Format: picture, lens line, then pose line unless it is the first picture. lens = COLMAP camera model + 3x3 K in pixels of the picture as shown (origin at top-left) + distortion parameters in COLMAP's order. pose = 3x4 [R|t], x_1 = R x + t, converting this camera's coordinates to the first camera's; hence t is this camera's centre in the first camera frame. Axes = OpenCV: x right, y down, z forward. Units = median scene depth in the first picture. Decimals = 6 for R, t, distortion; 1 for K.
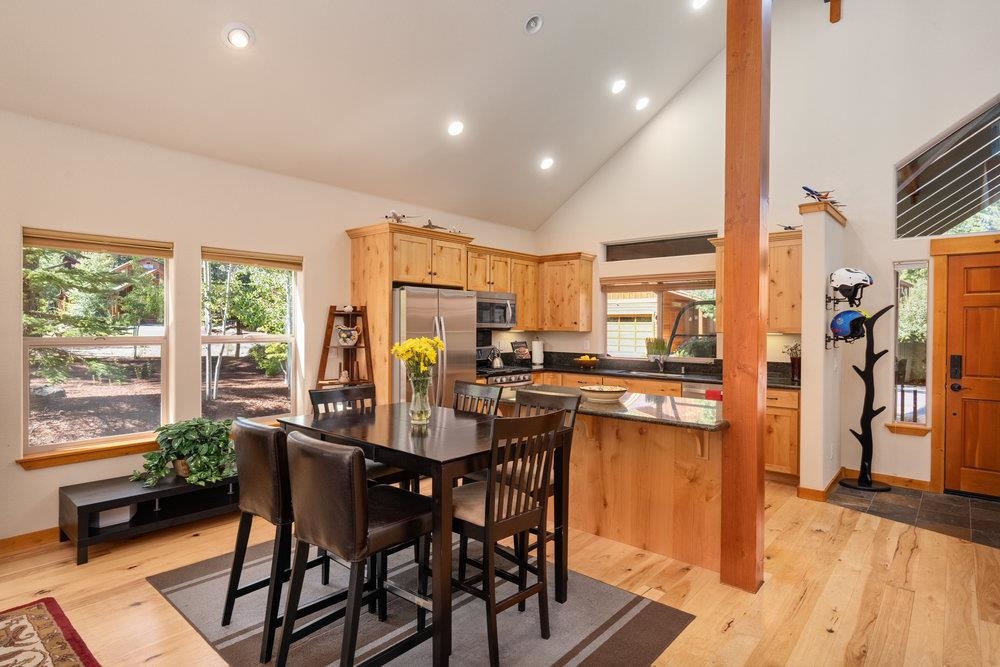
lens RADIAL K [[528.5, 0, 500.0], [0, 528.5, 333.5], [0, 0, 1]] dist [-0.000292, -0.000055]
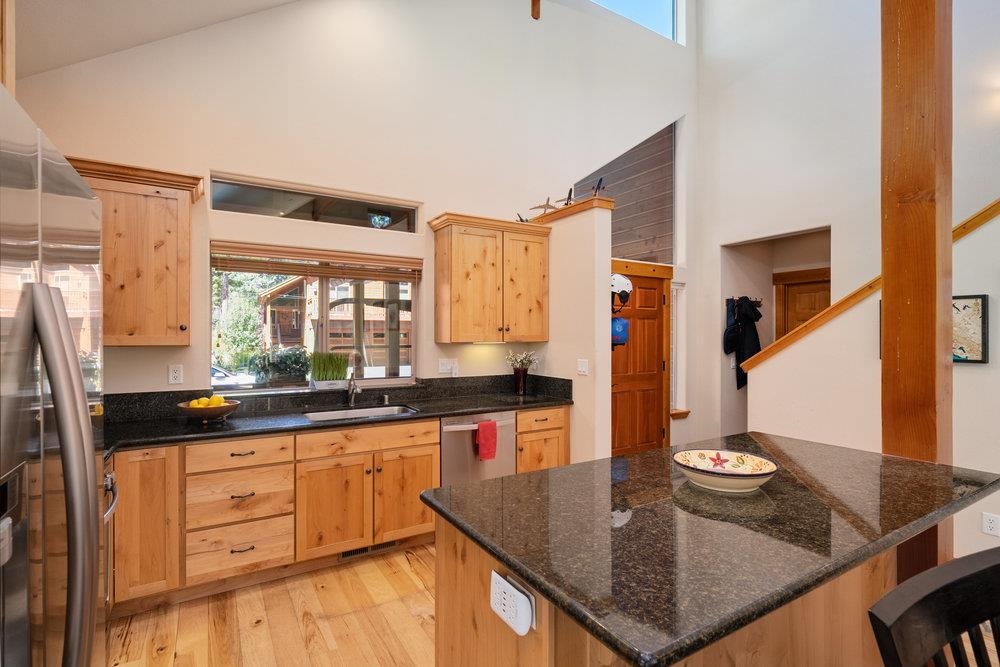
lens RADIAL K [[479.5, 0, 500.0], [0, 479.5, 333.5], [0, 0, 1]] dist [-0.000181, 0.000102]
pose [[0.302520, -0.006761, 0.953119, -0.169959], [0.013527, 0.999905, 0.002800, -0.012485], [-0.953047, 0.012045, 0.302583, 0.609418]]
